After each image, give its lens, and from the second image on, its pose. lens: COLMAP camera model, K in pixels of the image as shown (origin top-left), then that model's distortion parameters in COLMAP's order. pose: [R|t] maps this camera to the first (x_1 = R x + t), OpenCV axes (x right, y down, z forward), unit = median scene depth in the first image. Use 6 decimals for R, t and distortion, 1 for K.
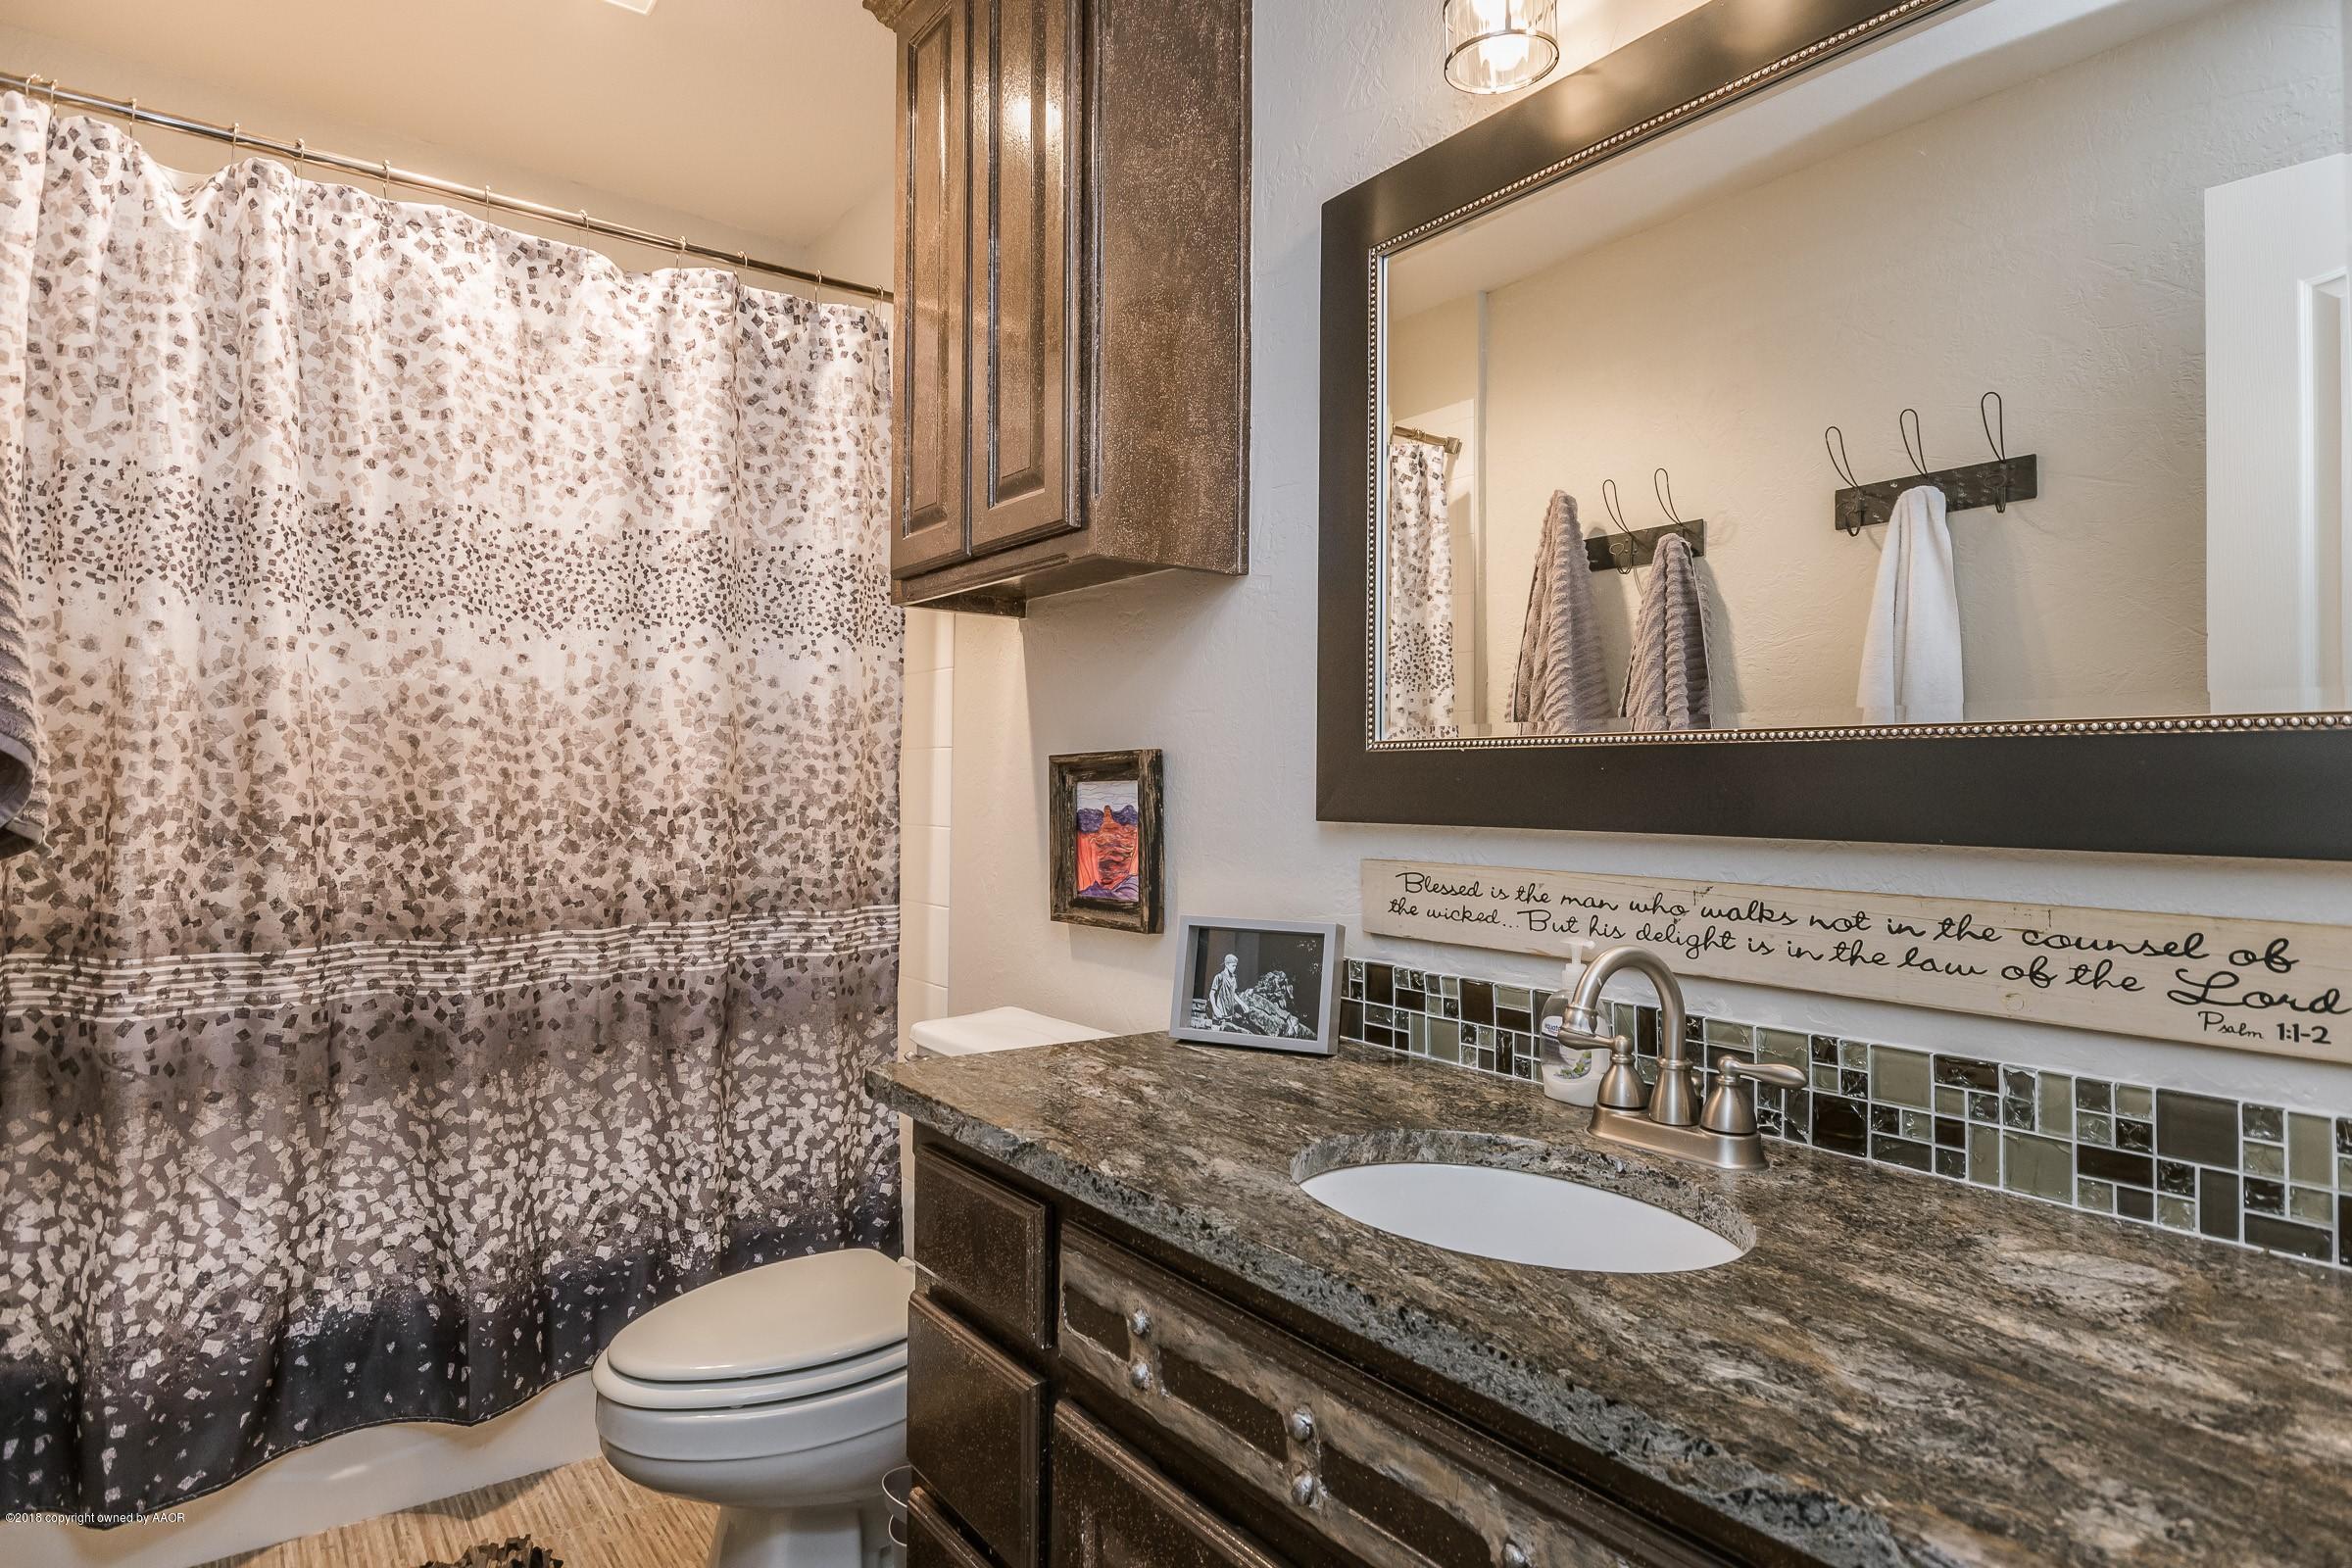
lens RADIAL K [[1257.5, 0, 1175.7], [0, 1257.5, 776.9], [0, 0, 1]] dist [0.004259, -0.001876]
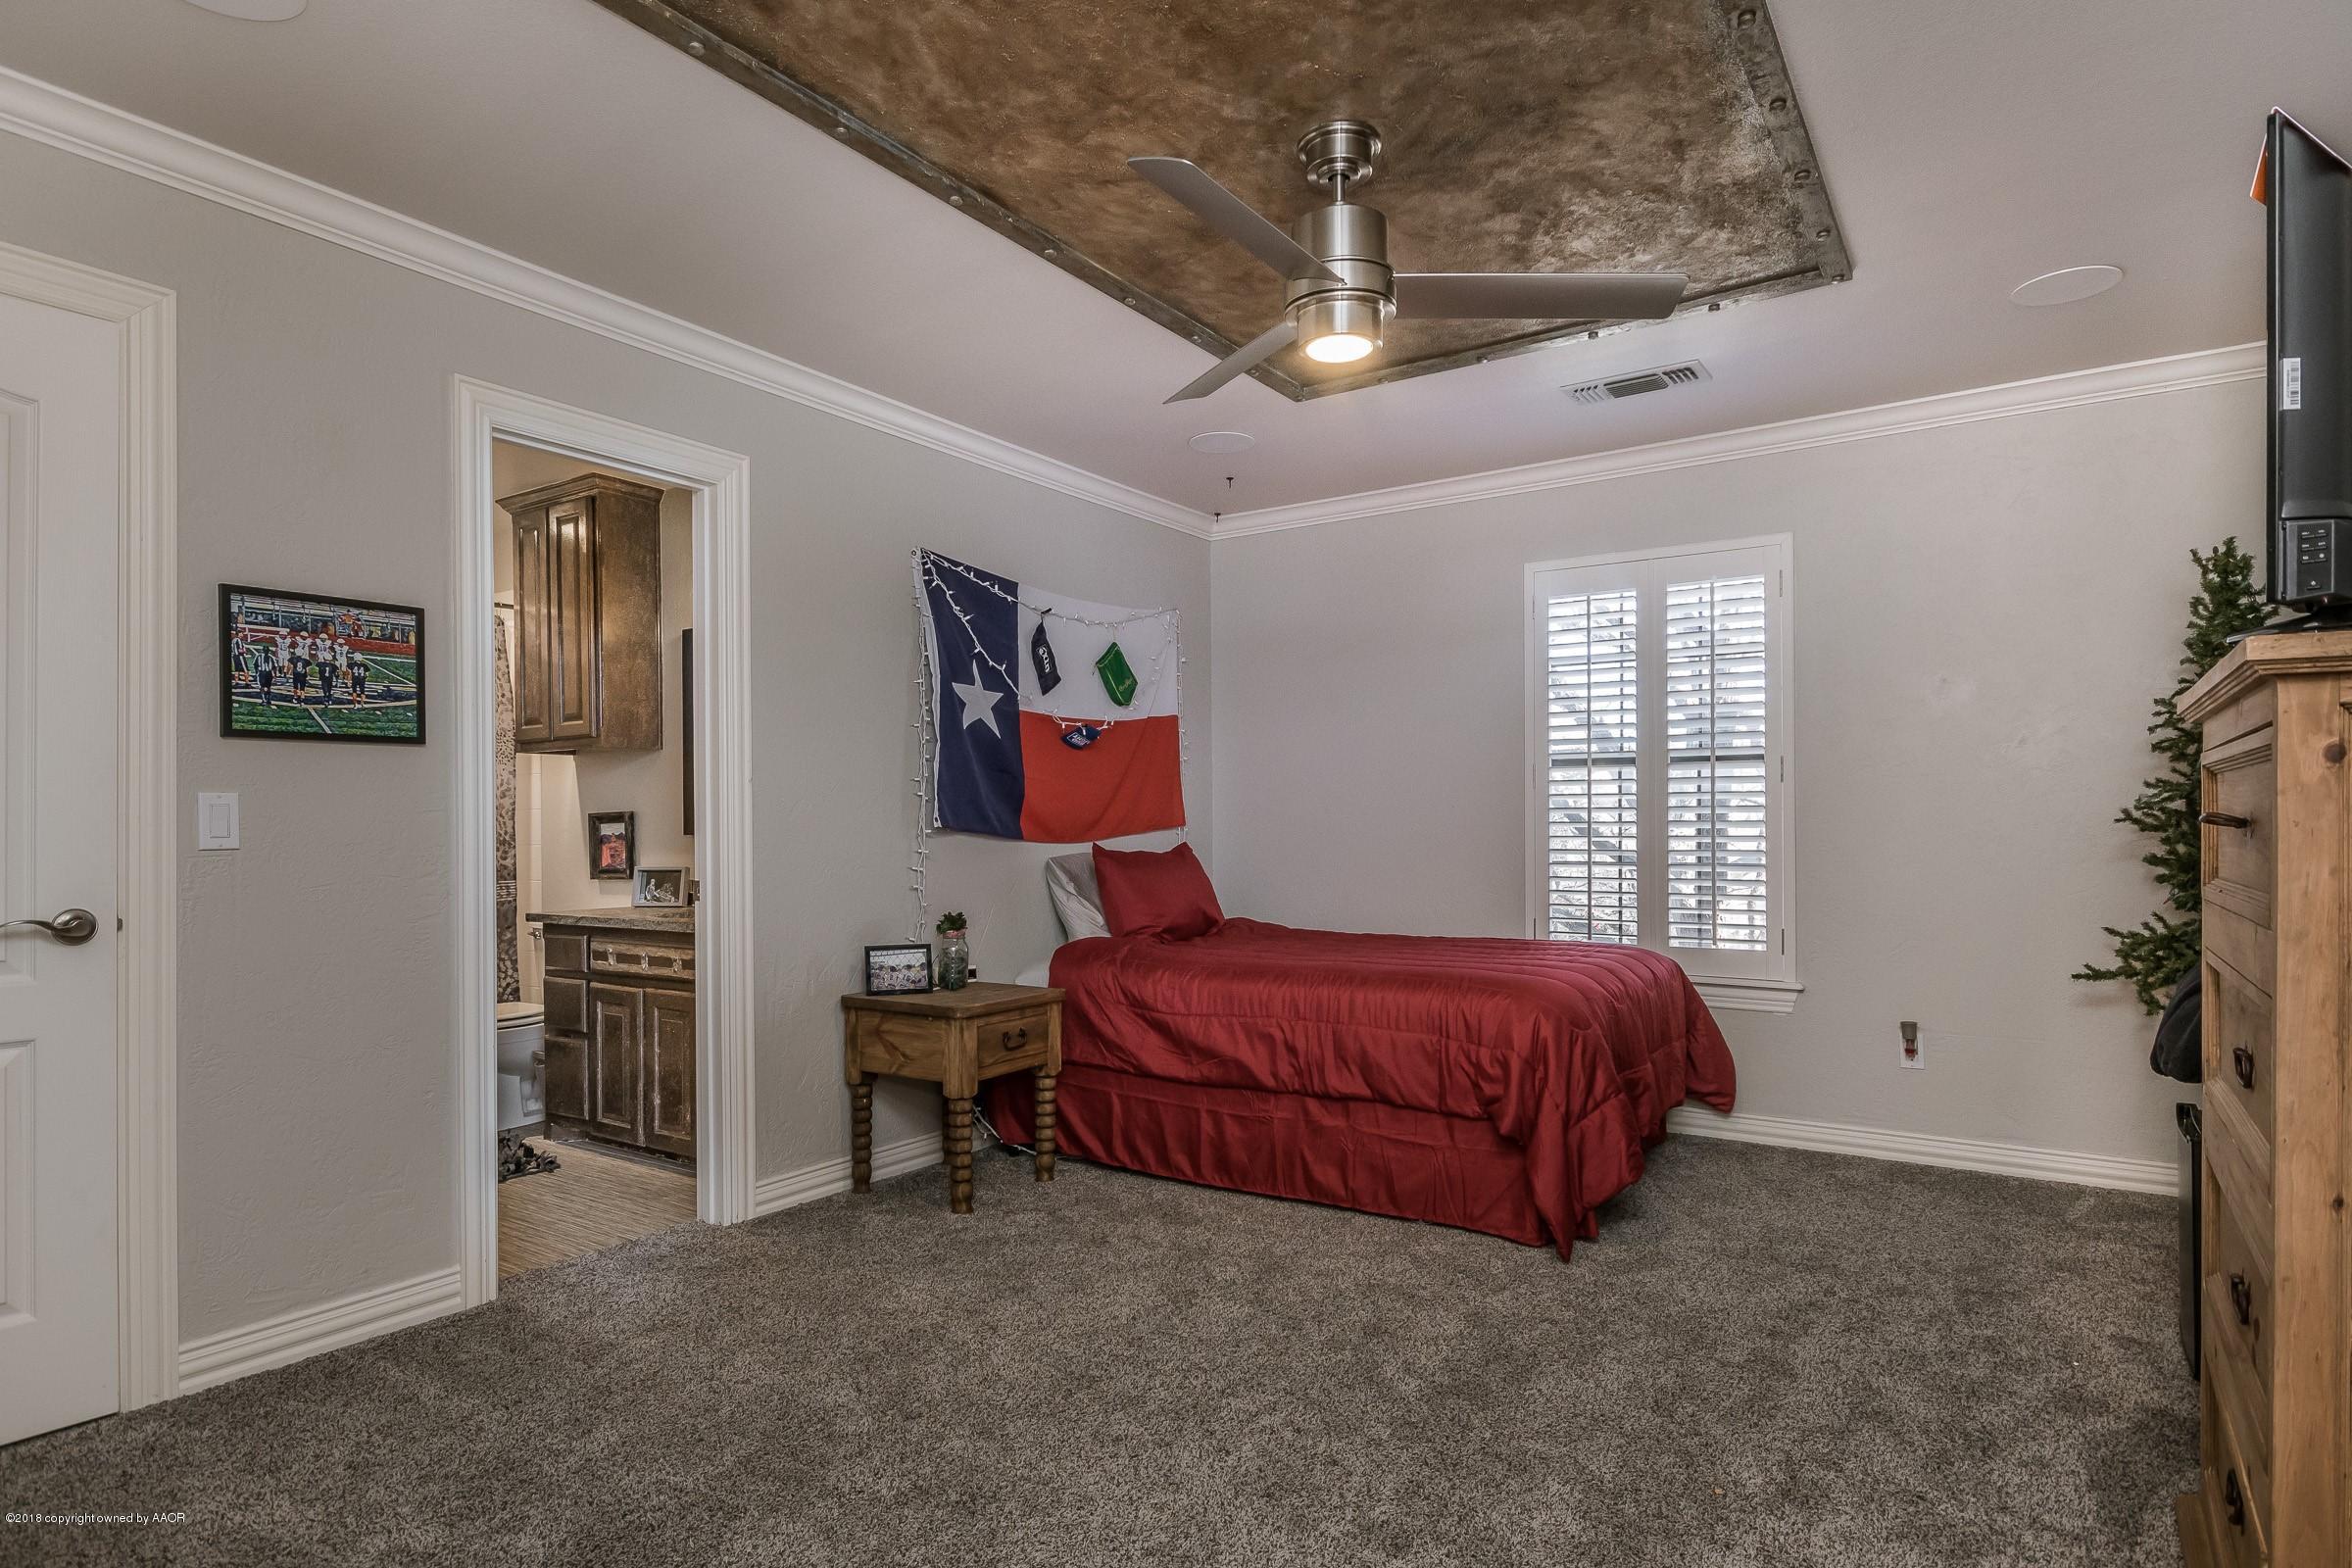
lens RADIAL K [[1257.5, 0, 1179.1], [0, 1257.5, 806.8], [0, 0, 1]] dist [0.004259, -0.001876]
pose [[0.946622, -0.018171, 0.321832, 0.224524], [0.019522, 0.999809, -0.000972, -0.005135], [-0.321753, 0.007203, 0.946796, -1.899402]]
